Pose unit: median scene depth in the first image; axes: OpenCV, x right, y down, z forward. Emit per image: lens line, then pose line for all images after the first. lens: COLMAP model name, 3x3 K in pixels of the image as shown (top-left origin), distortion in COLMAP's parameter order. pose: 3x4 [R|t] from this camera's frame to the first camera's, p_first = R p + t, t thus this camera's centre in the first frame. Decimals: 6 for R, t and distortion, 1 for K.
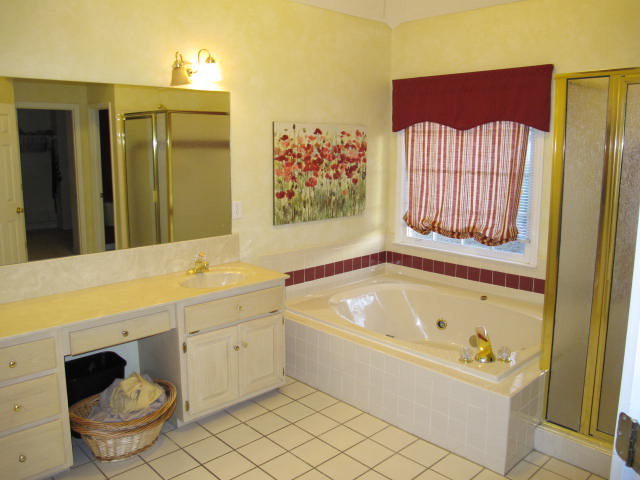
lens RADIAL K [[525.7, 0, 319.9], [0, 525.7, 238.5], [0, 0, 1]] dist [-0.041703, 0.010937]
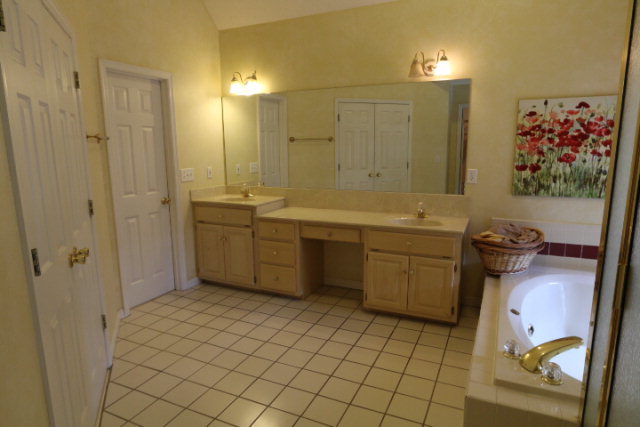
lens RADIAL K [[404.8, 0, 318.6], [0, 404.8, 214.1], [0, 0, 1]] dist [0.006860, 0.000273]
pose [[0.355302, 0.169203, -0.919310, 0.546834], [-0.145367, 0.981517, 0.124470, -0.030895], [0.923379, 0.089413, 0.373331, 0.297367]]
